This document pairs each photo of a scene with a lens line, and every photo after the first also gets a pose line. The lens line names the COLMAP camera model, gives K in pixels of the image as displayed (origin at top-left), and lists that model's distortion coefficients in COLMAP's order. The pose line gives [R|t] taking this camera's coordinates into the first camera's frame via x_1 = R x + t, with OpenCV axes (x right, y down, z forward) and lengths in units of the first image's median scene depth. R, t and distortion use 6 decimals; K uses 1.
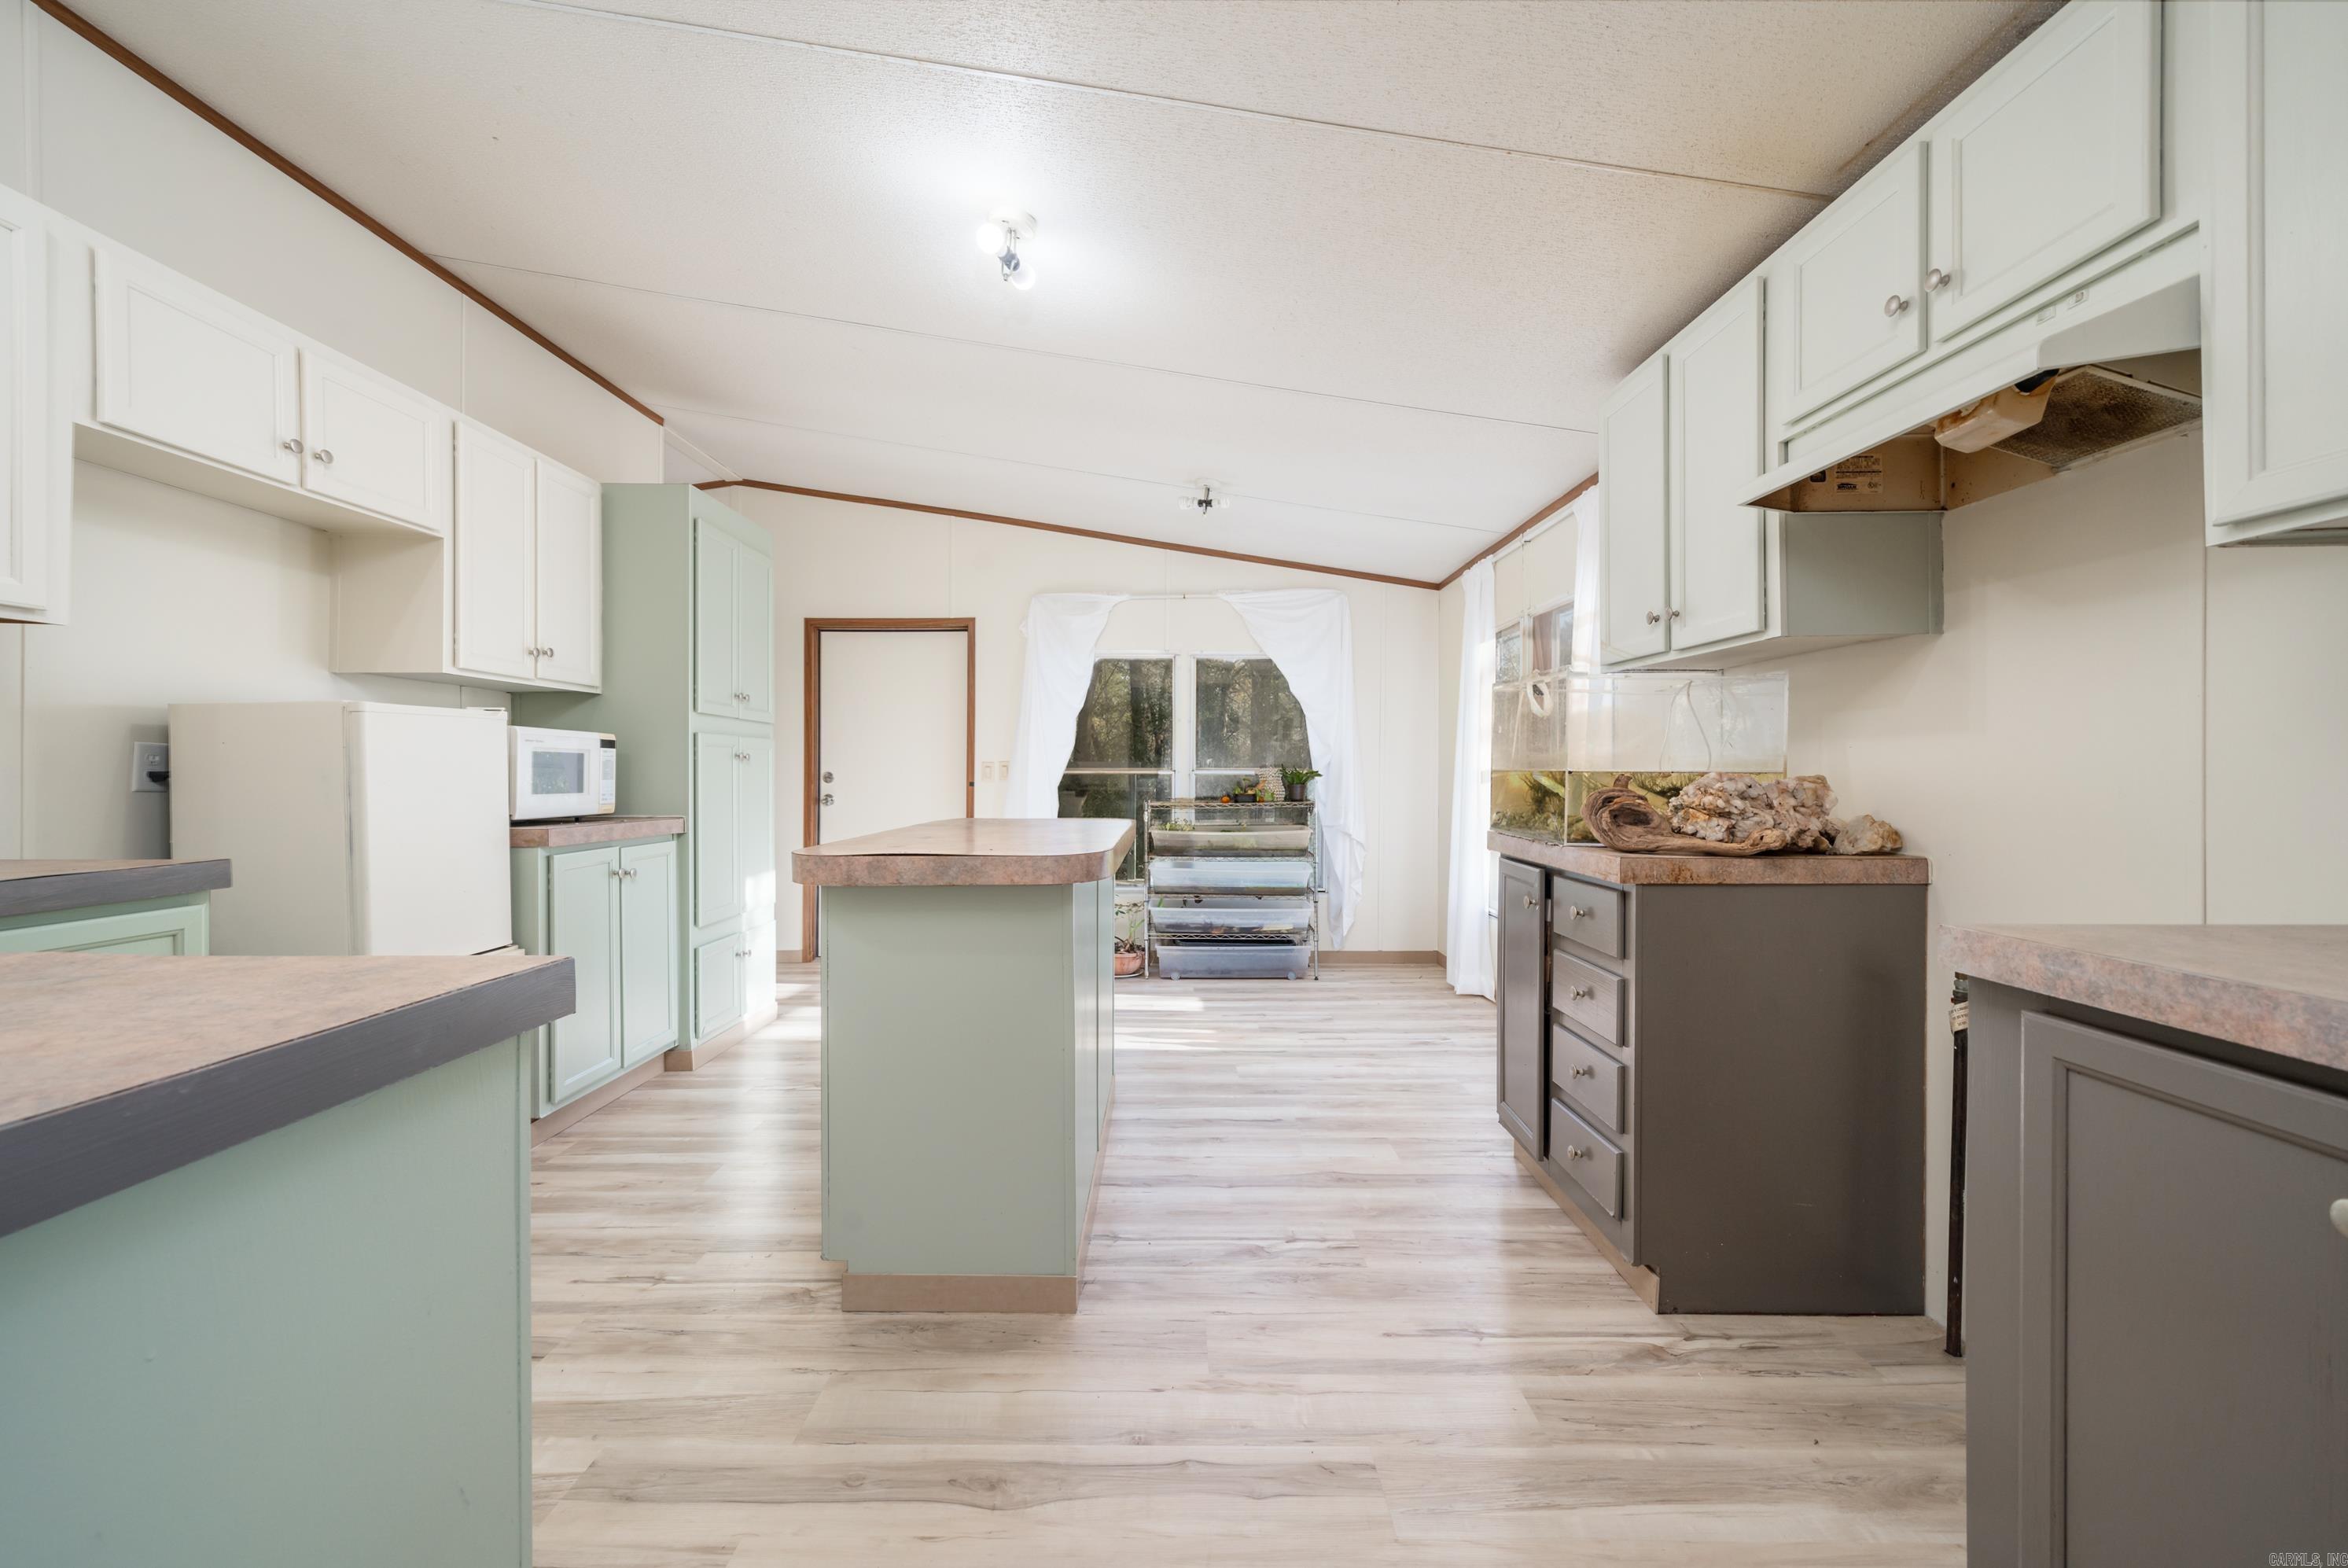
lens RADIAL K [[960.9, 0, 1164.7], [0, 960.9, 772.4], [0, 0, 1]] dist [0.018073, -0.000049]
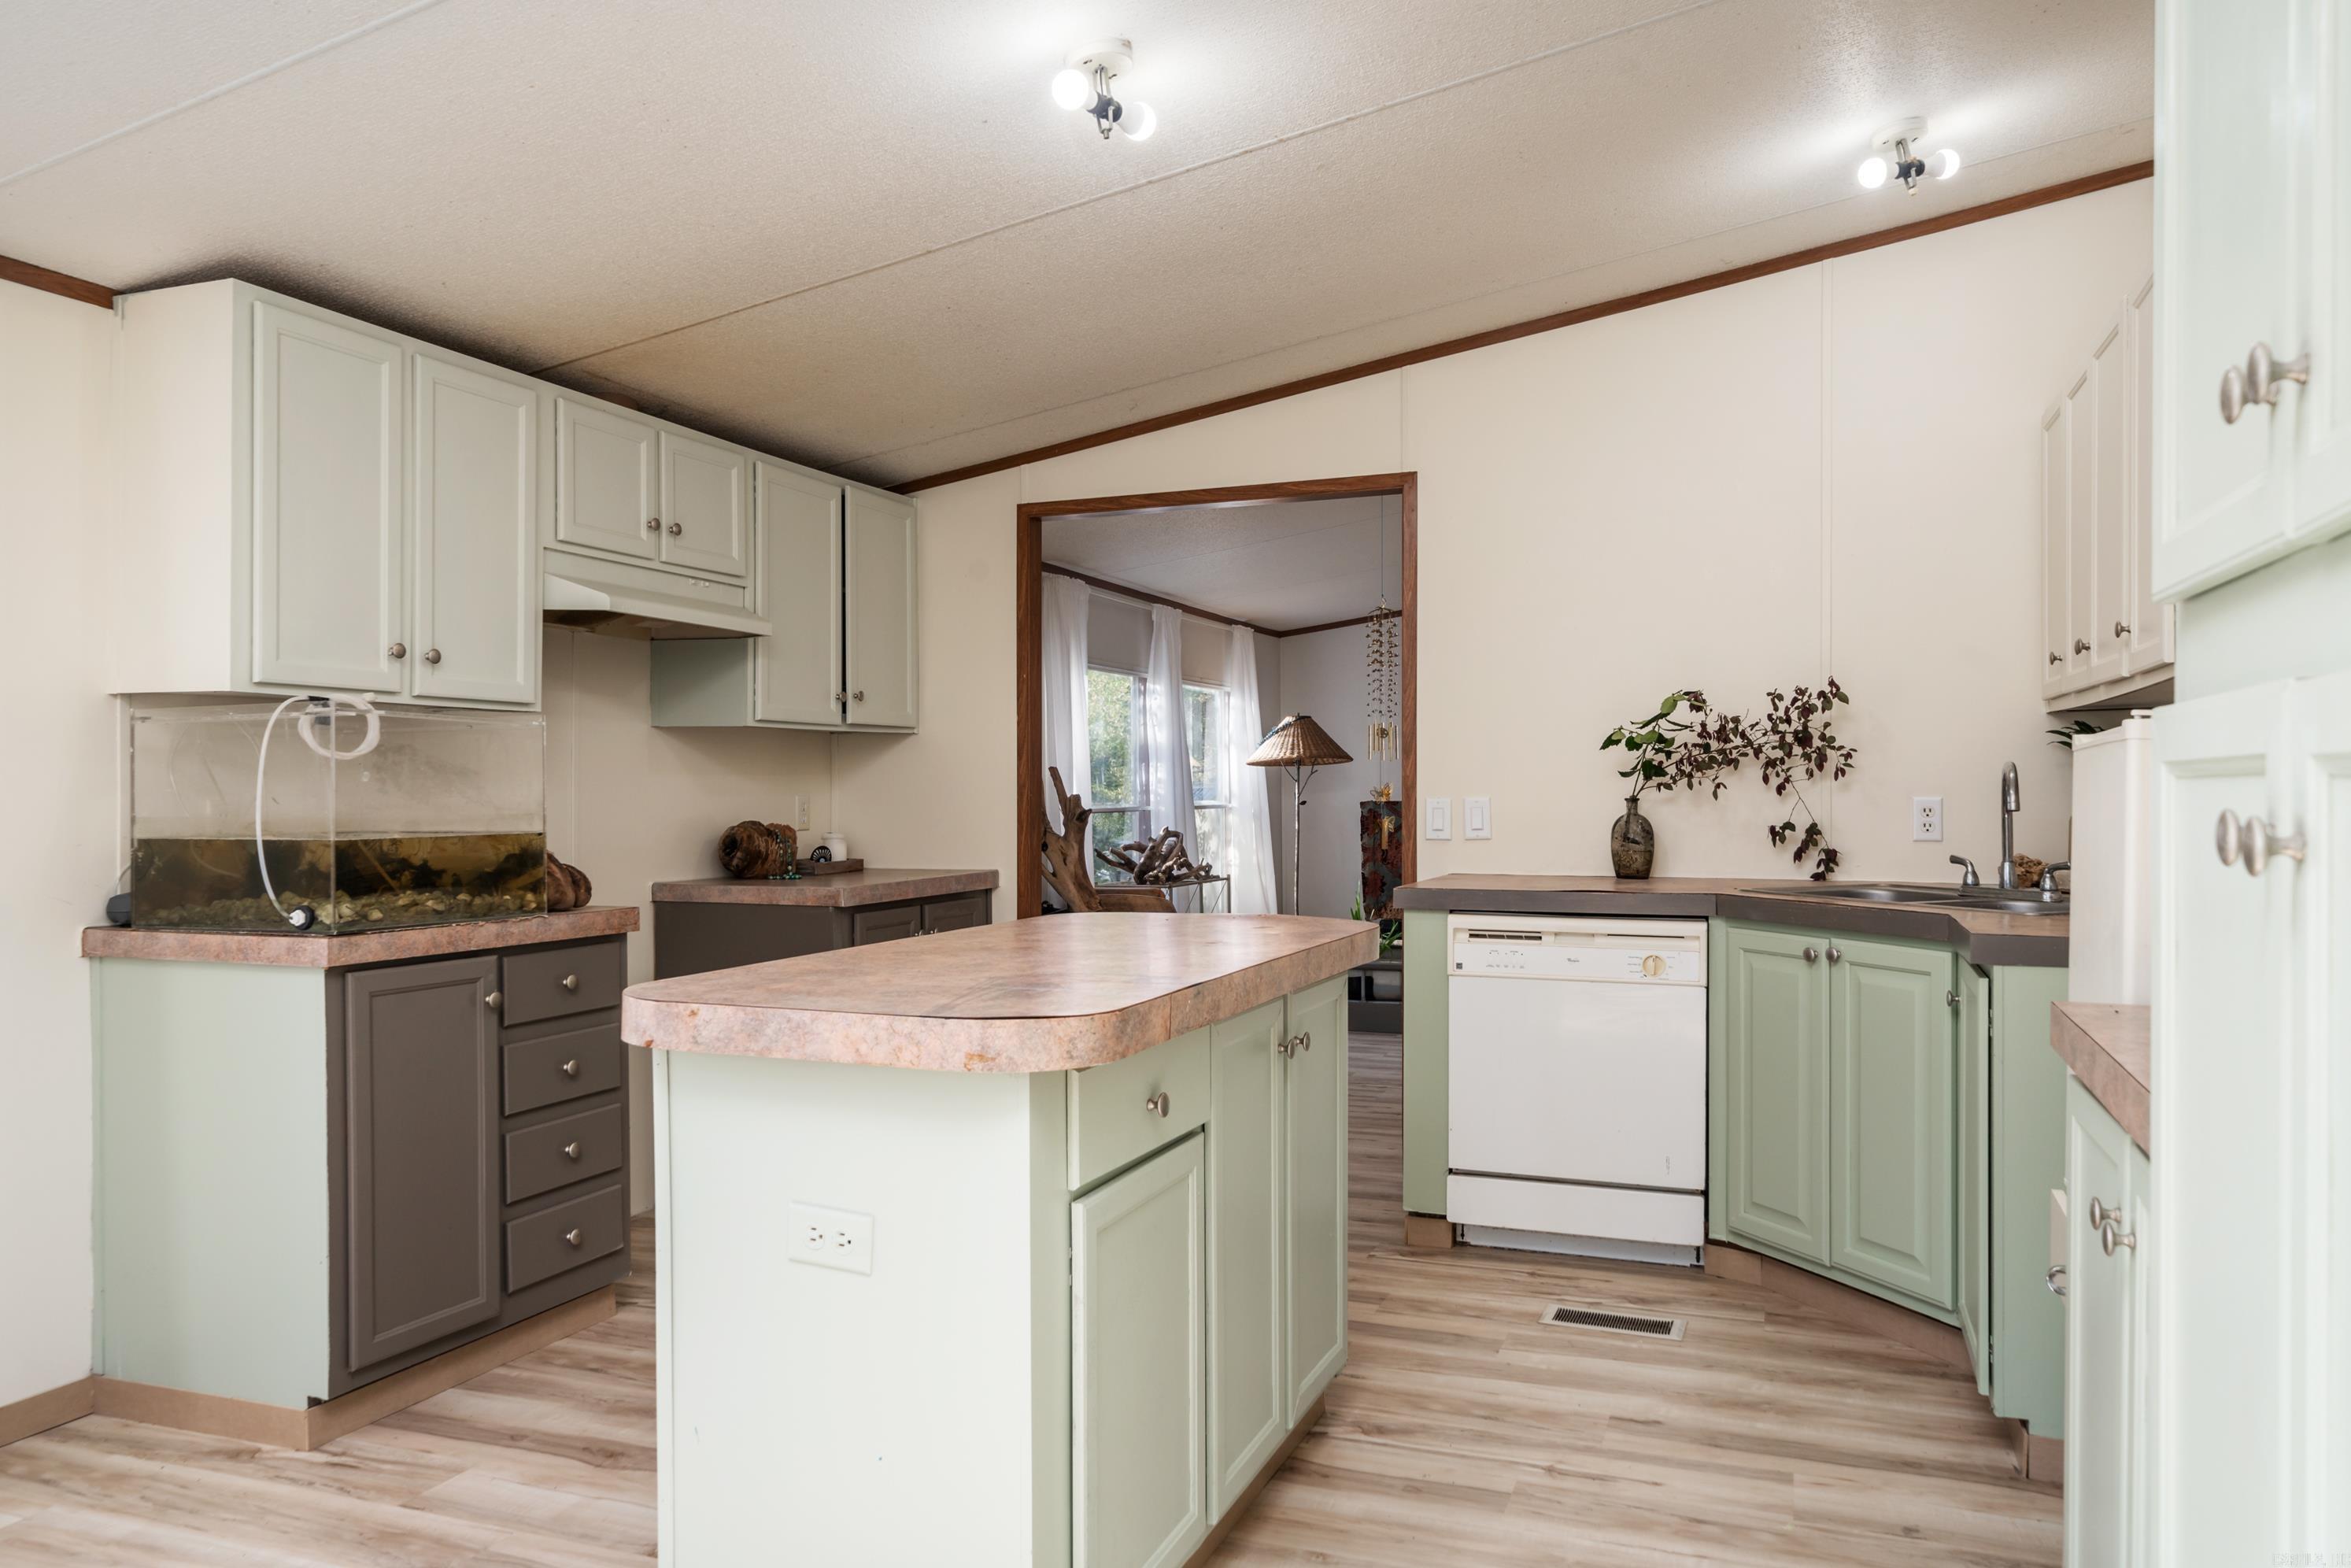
lens RADIAL K [[1665.1, 0, 1175.5], [0, 1665.1, 784.0], [0, 0, 1]] dist [0.003467, 0.004742]
pose [[-0.931255, 0.002142, 0.364361, -0.650902], [0.003479, 0.999989, 0.003015, -0.041968], [-0.364351, 0.004075, -0.931253, 2.113597]]
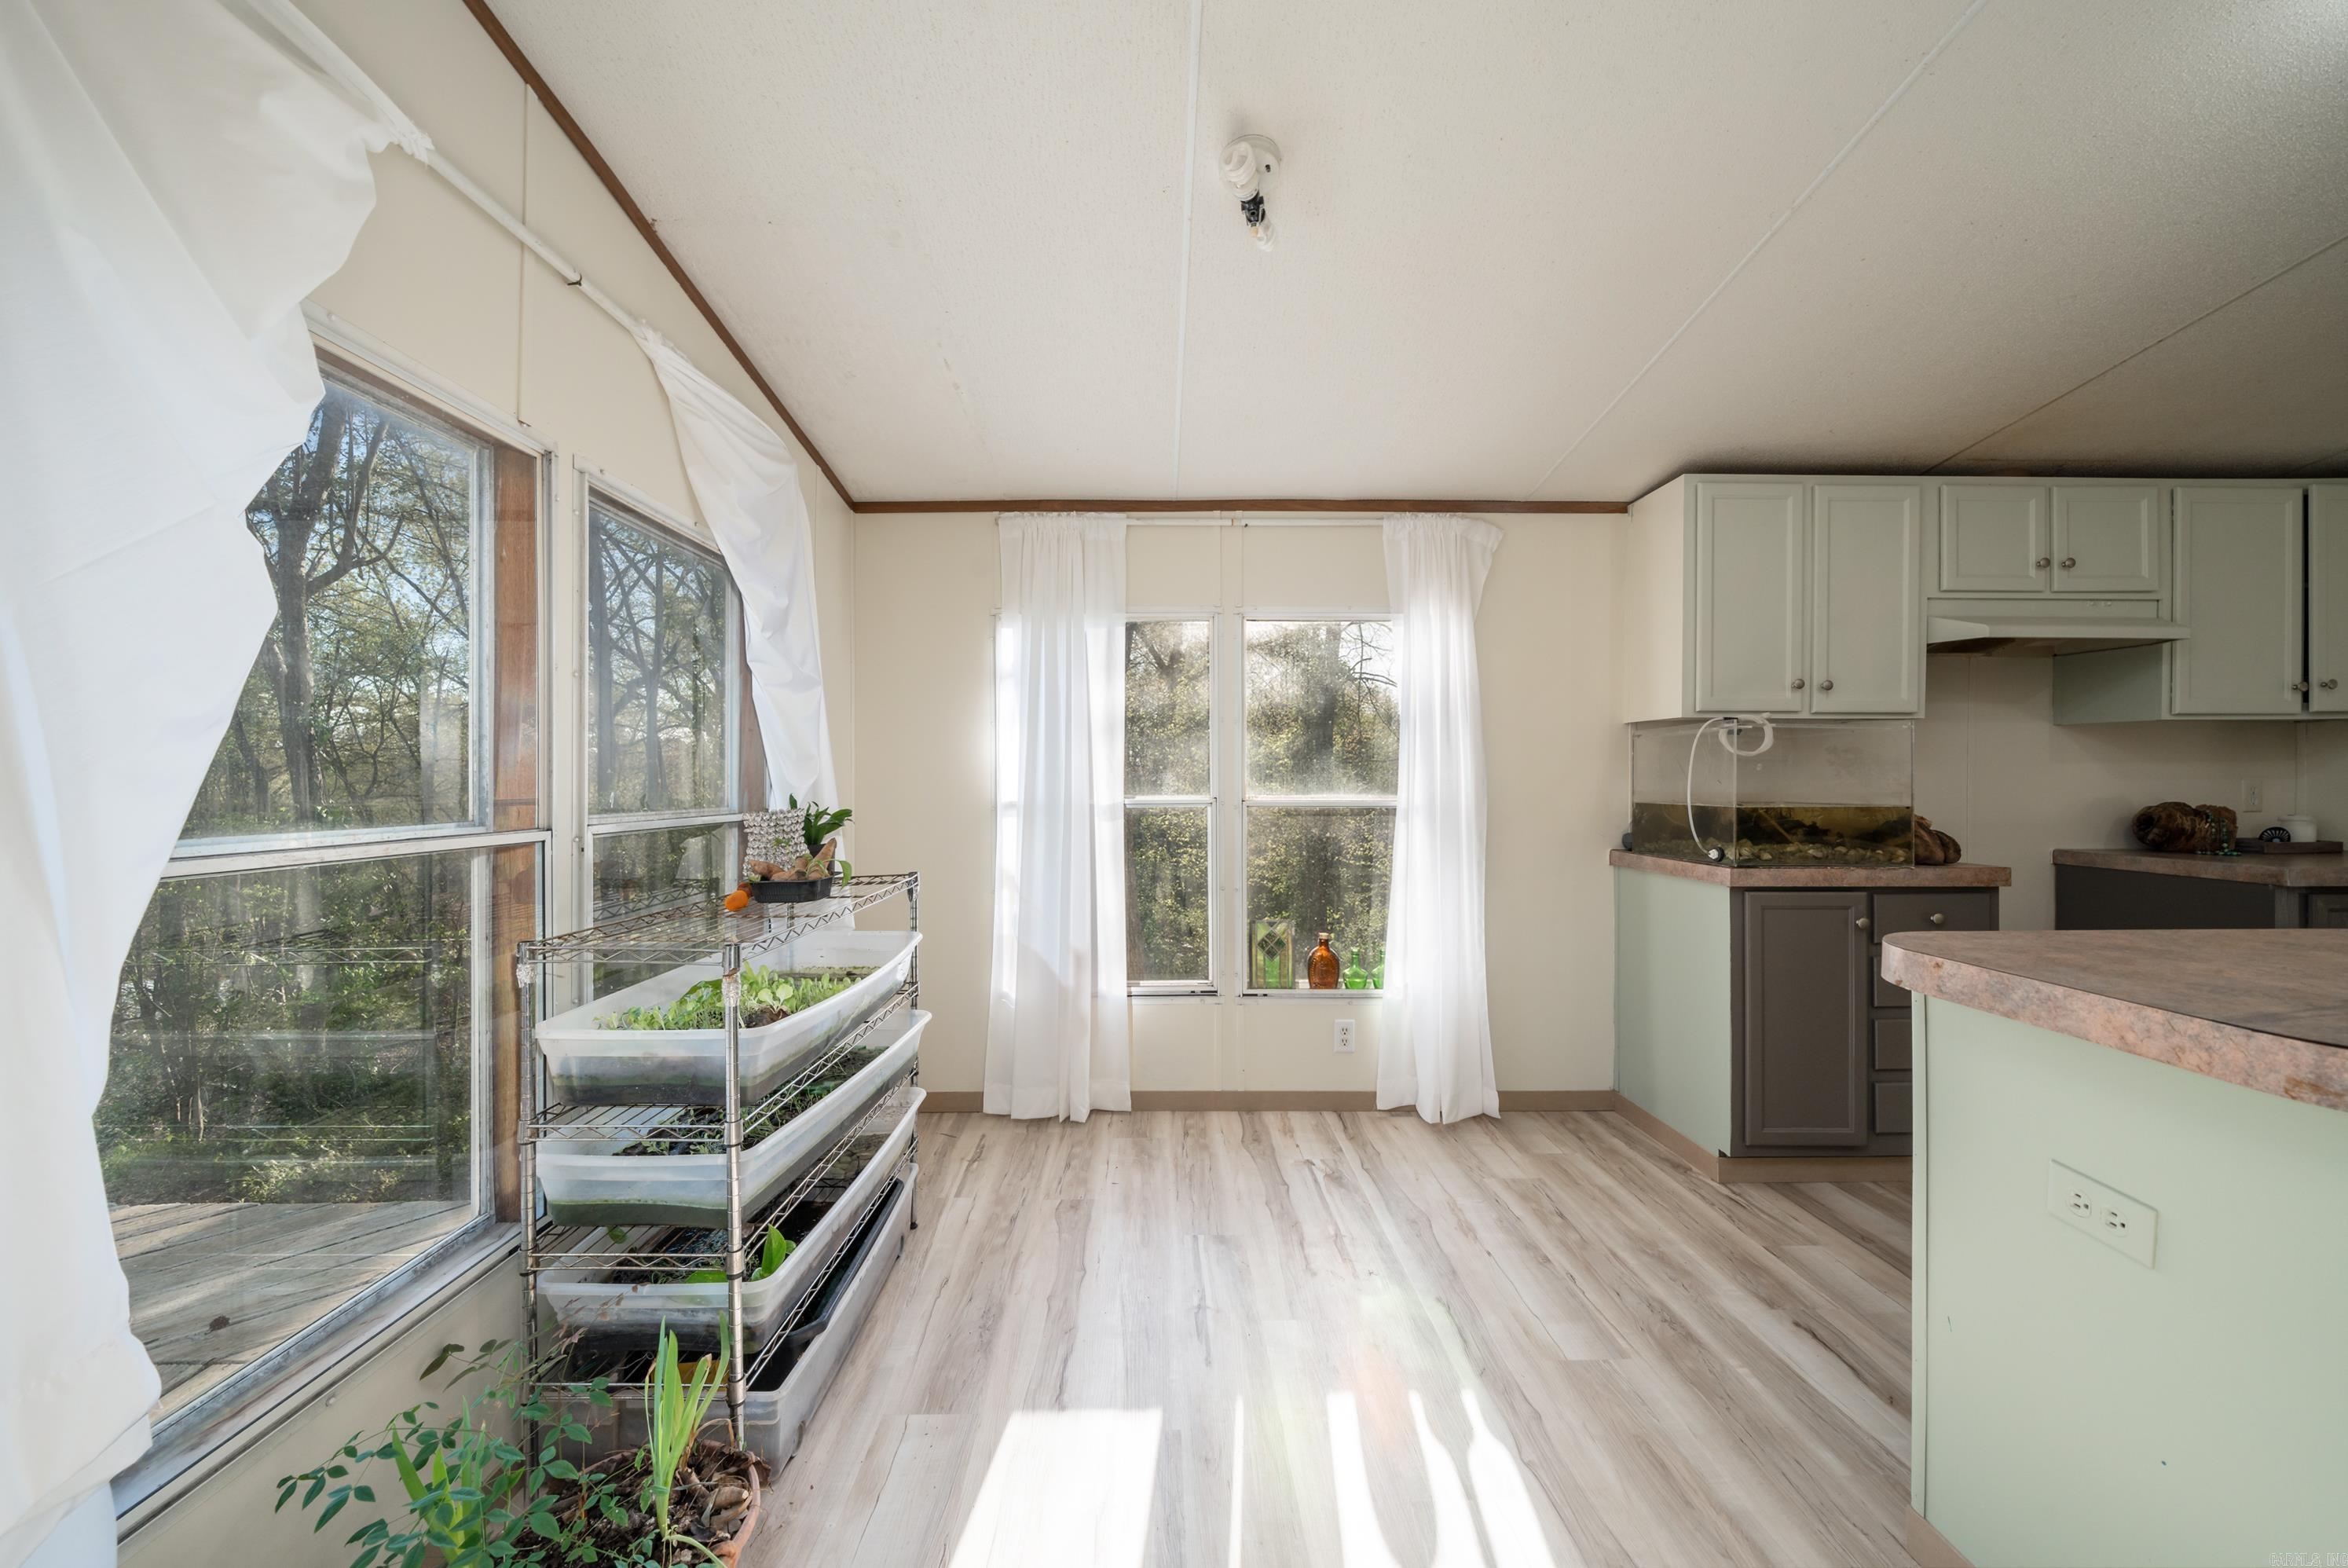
lens RADIAL K [[856.1, 0, 1129.8], [0, 856.1, 780.1], [0, 0, 1]] dist [-0.001201, -0.000224]
pose [[-0.008840, -0.004059, 0.999953, -0.618619], [0.007832, 0.999961, 0.004128, -0.040068], [-0.999930, 0.007868, -0.008807, 1.901169]]
